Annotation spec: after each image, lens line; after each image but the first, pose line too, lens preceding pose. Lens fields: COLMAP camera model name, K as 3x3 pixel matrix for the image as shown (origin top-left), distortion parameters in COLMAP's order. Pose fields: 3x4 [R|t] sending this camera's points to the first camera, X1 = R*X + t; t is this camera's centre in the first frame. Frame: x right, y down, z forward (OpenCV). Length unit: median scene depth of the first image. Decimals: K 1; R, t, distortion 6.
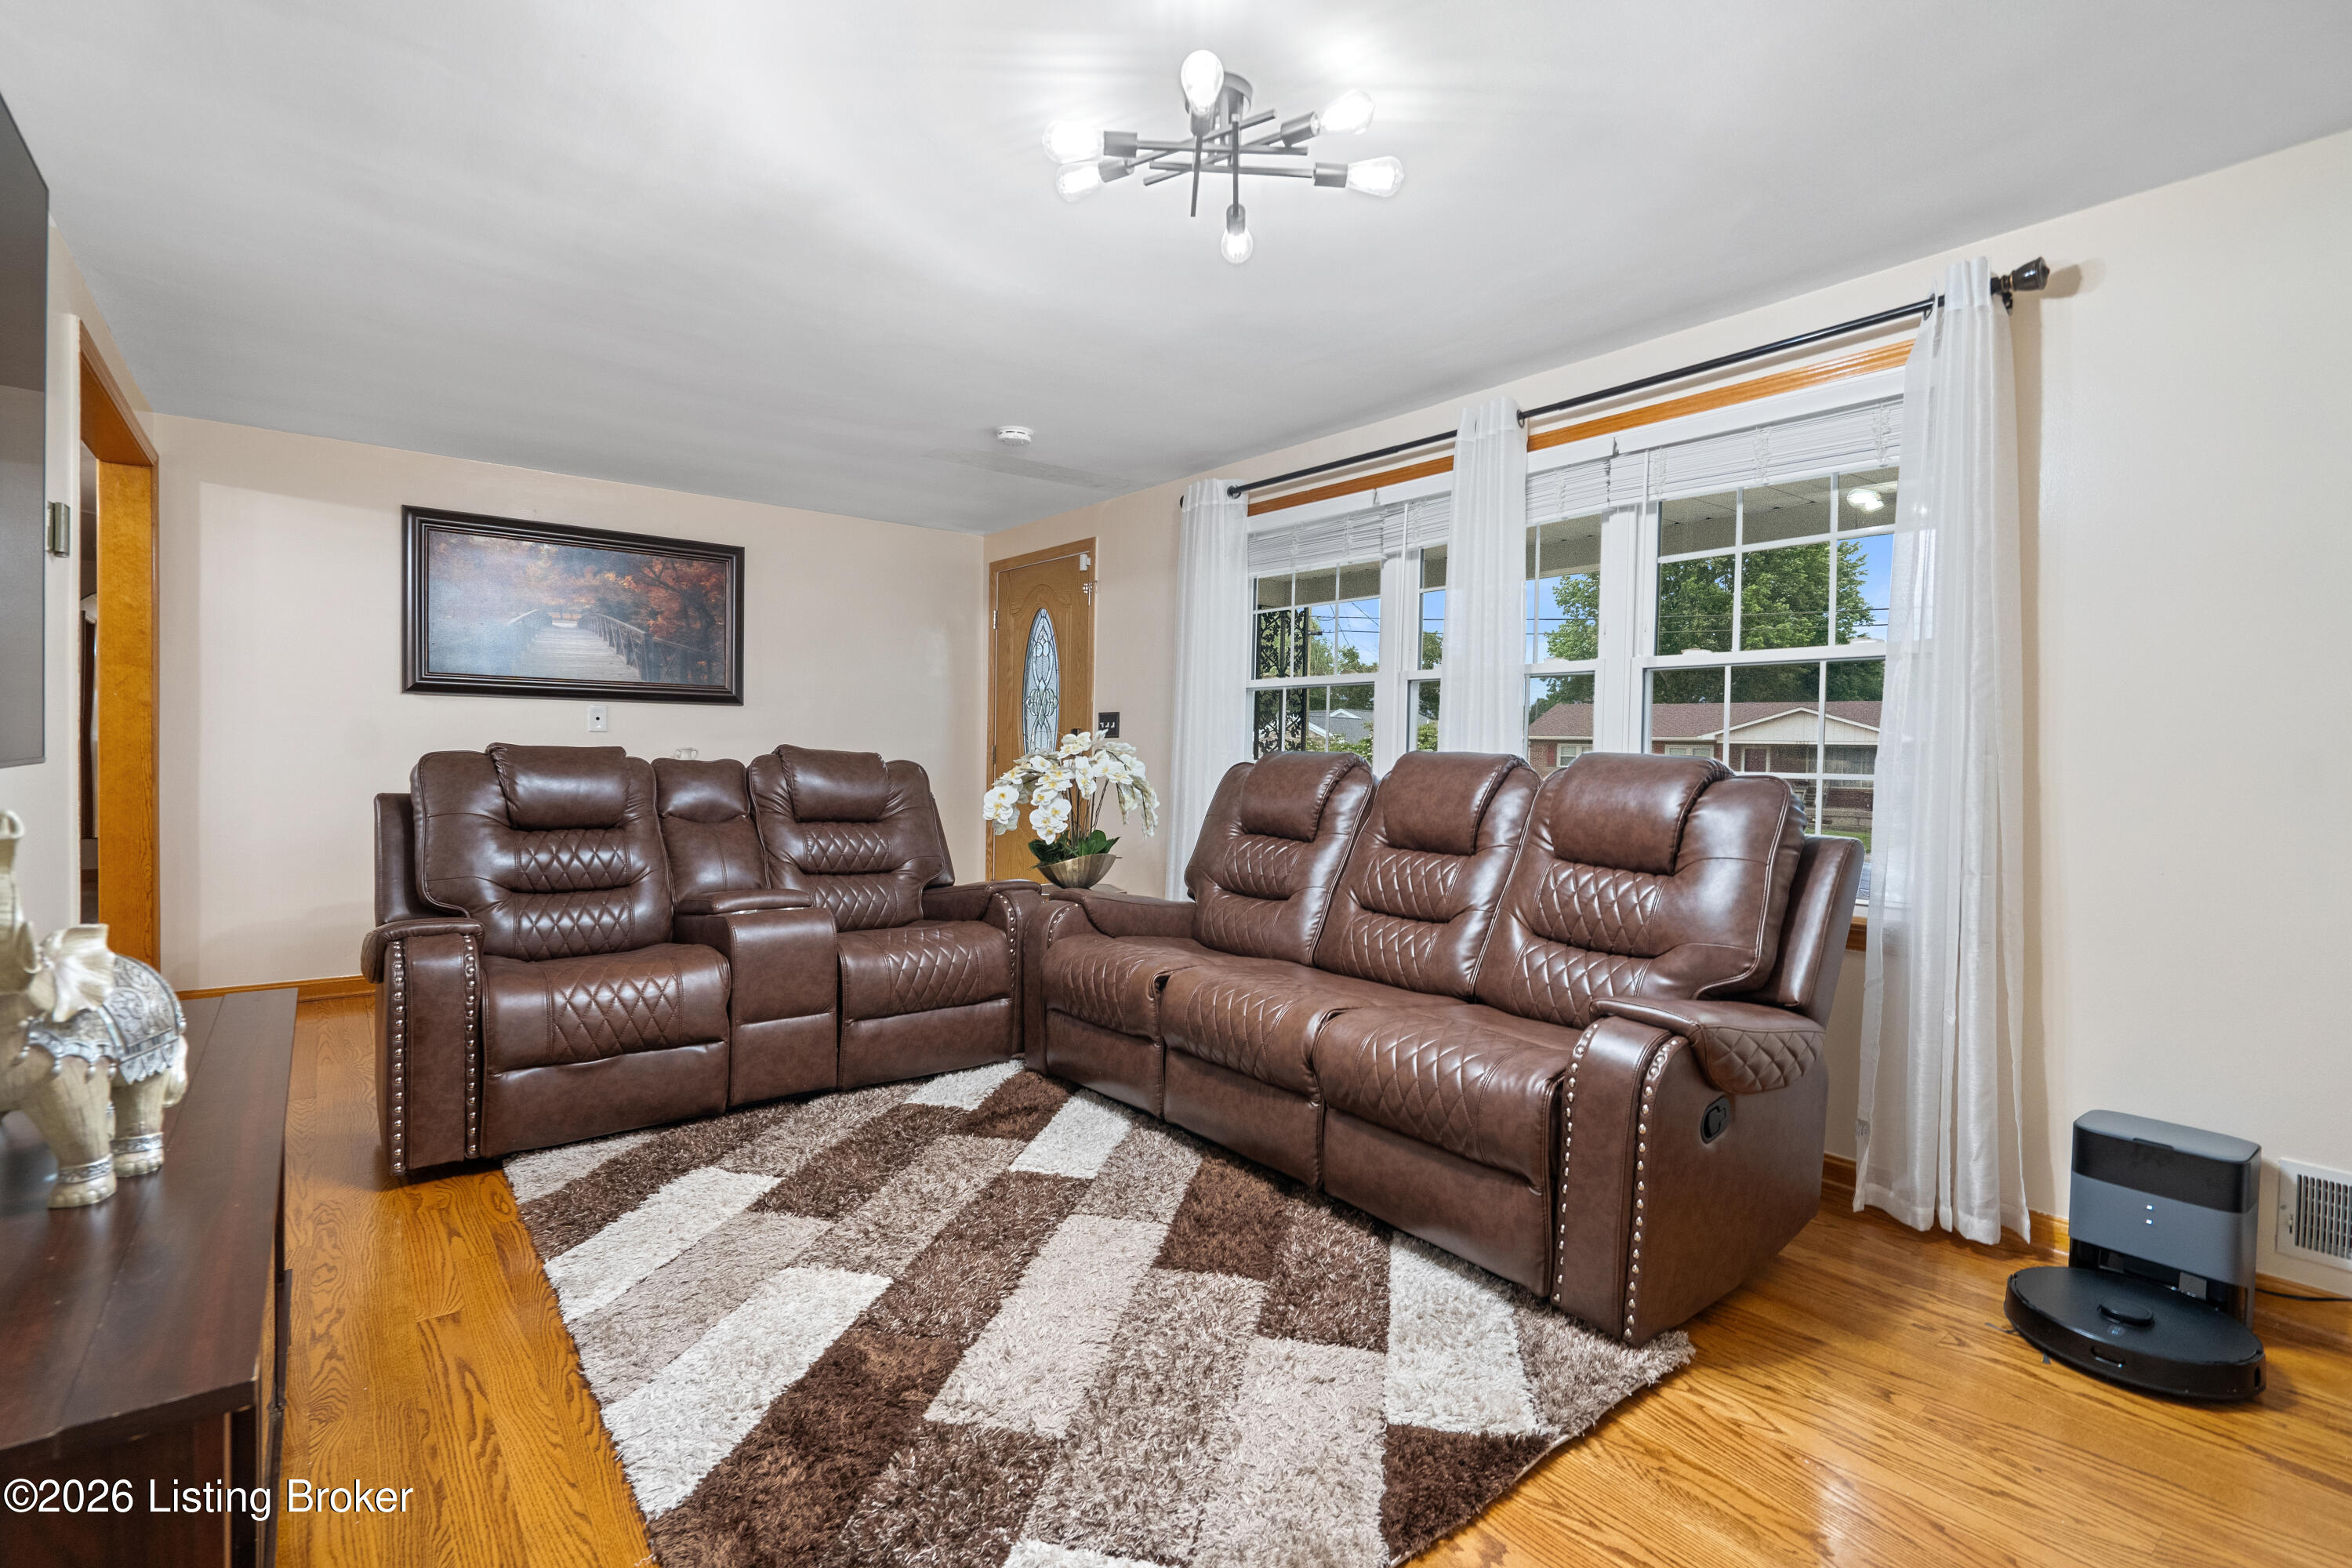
lens RADIAL K [[1086.3, 0, 1162.6], [0, 1086.3, 740.3], [0, 0, 1]] dist [-0.002356, 0.001376]
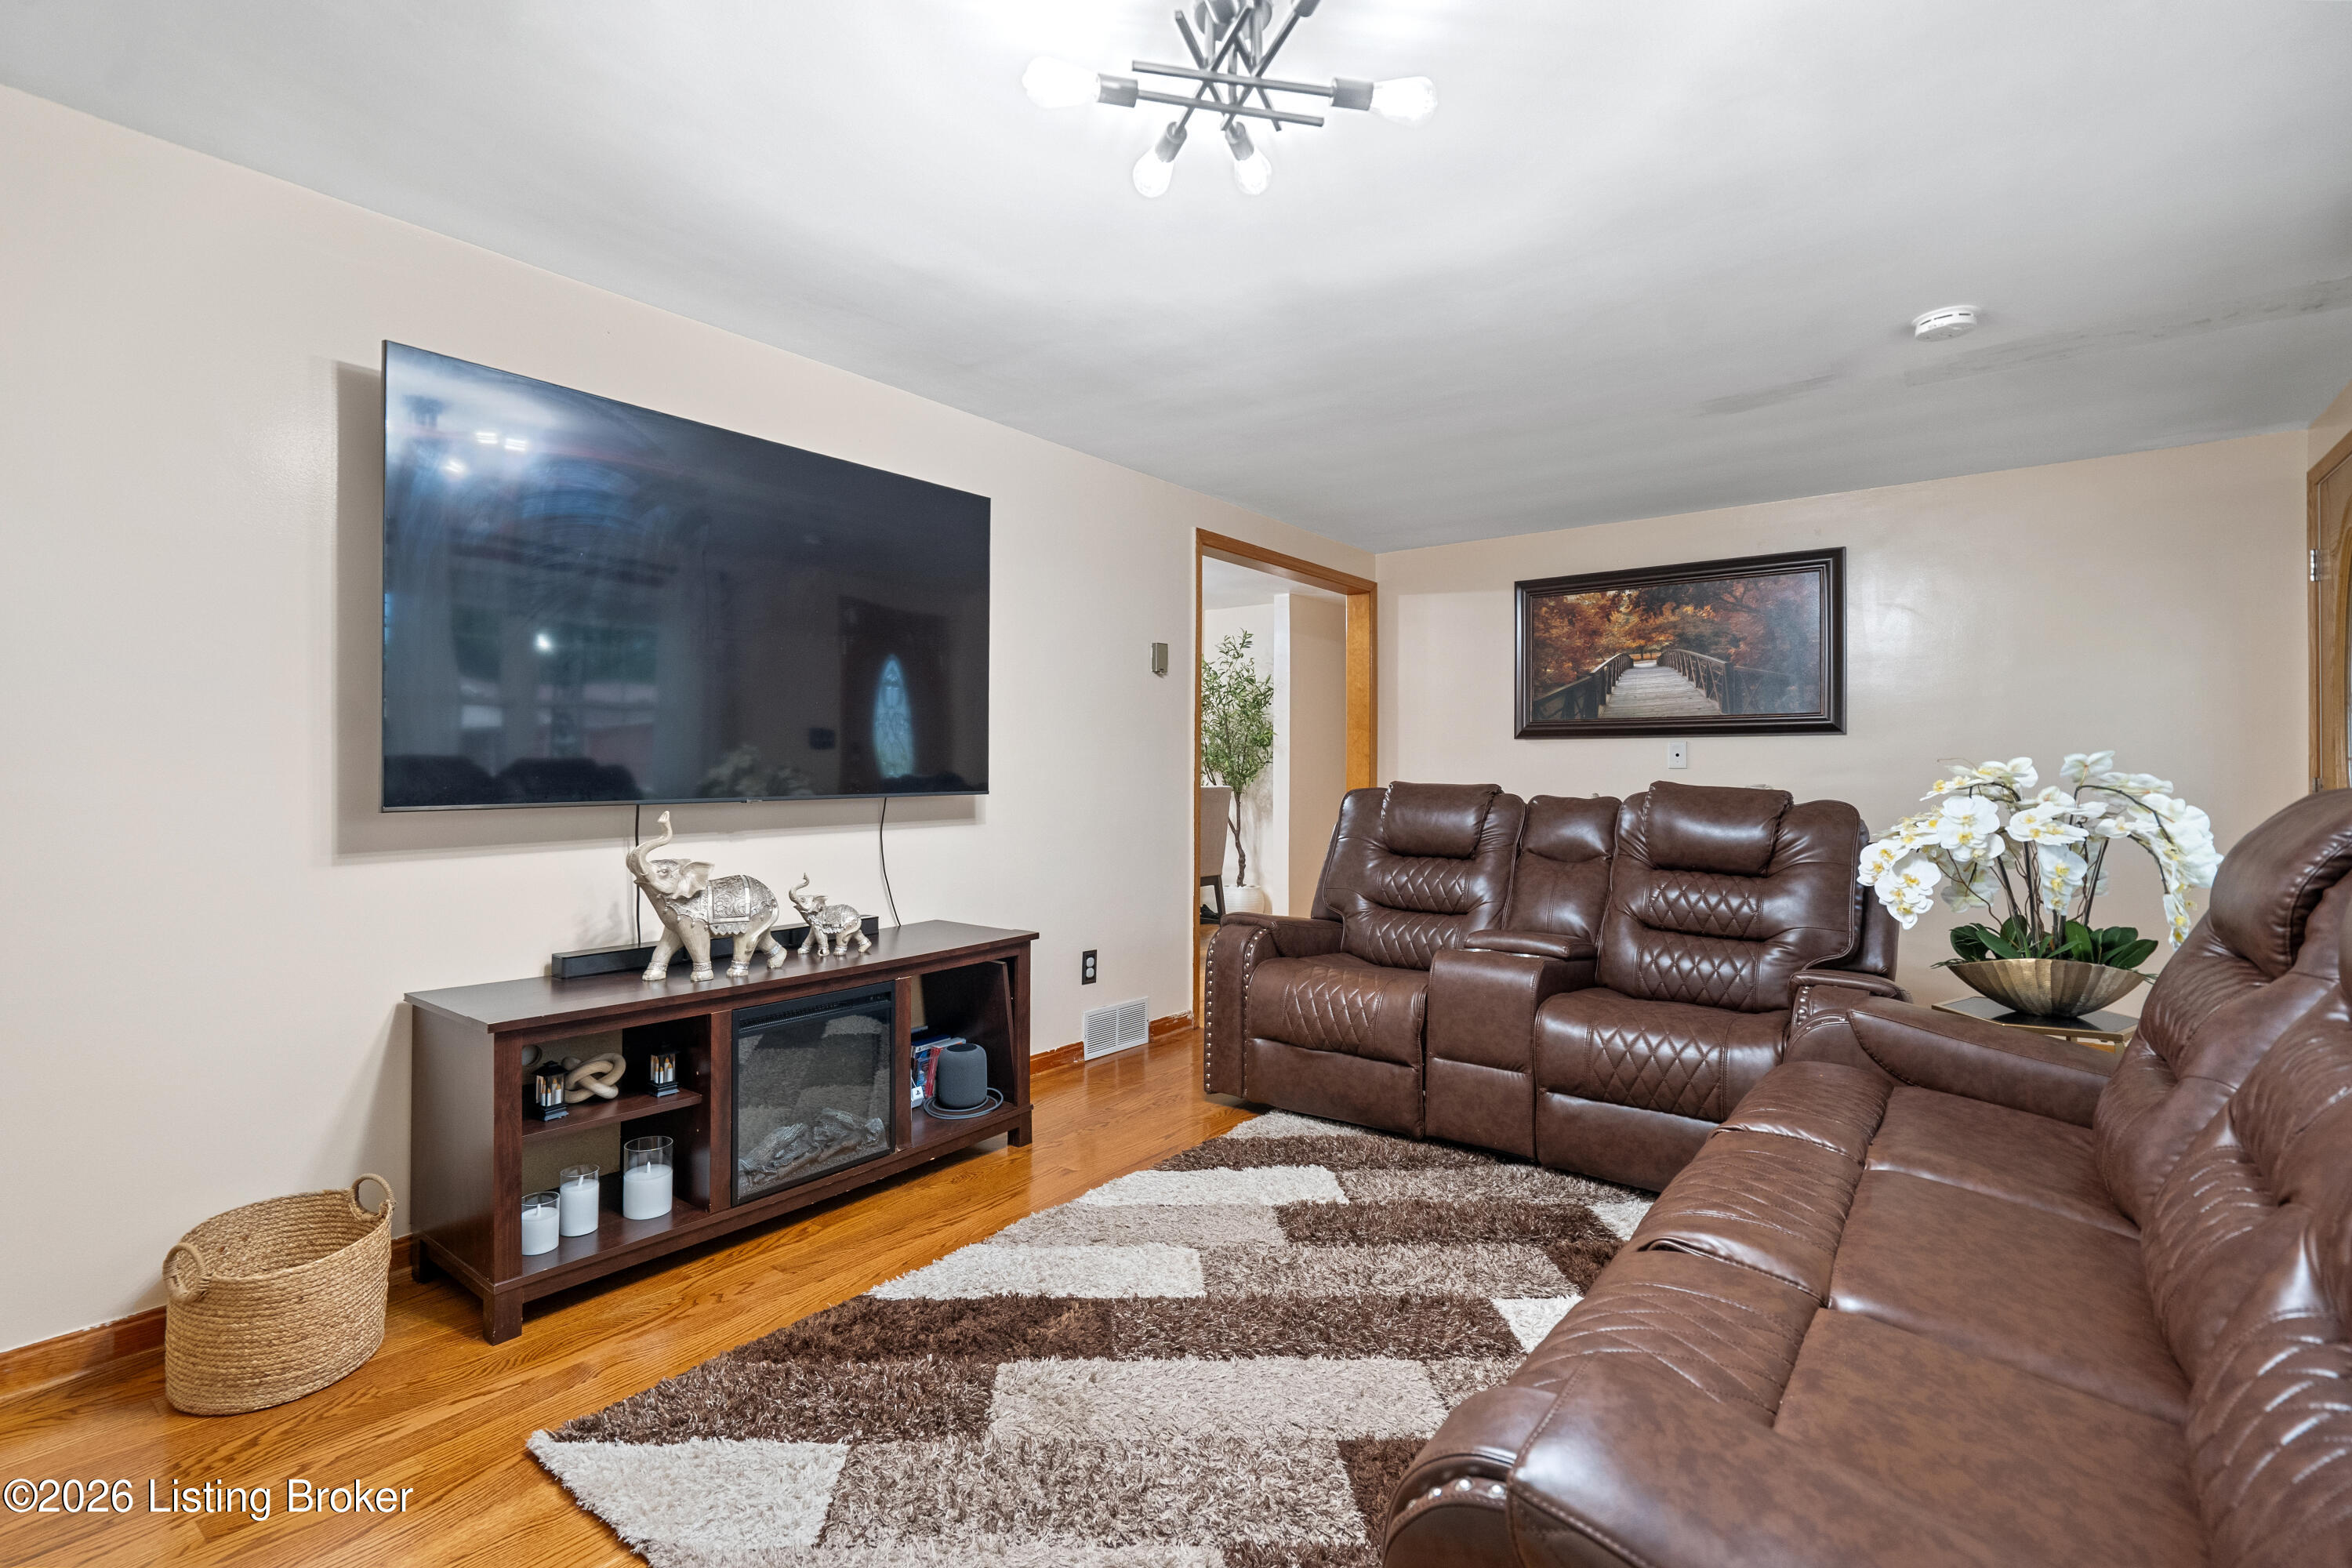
lens RADIAL K [[1106.6, 0, 1169.6], [0, 1106.6, 756.9], [0, 0, 1]] dist [-0.001555, 0.000124]
pose [[0.256683, -0.027840, -0.966095, 0.523817], [-0.000088, 0.999584, -0.028828, 0.012595], [0.966496, 0.007485, 0.256574, 0.474988]]
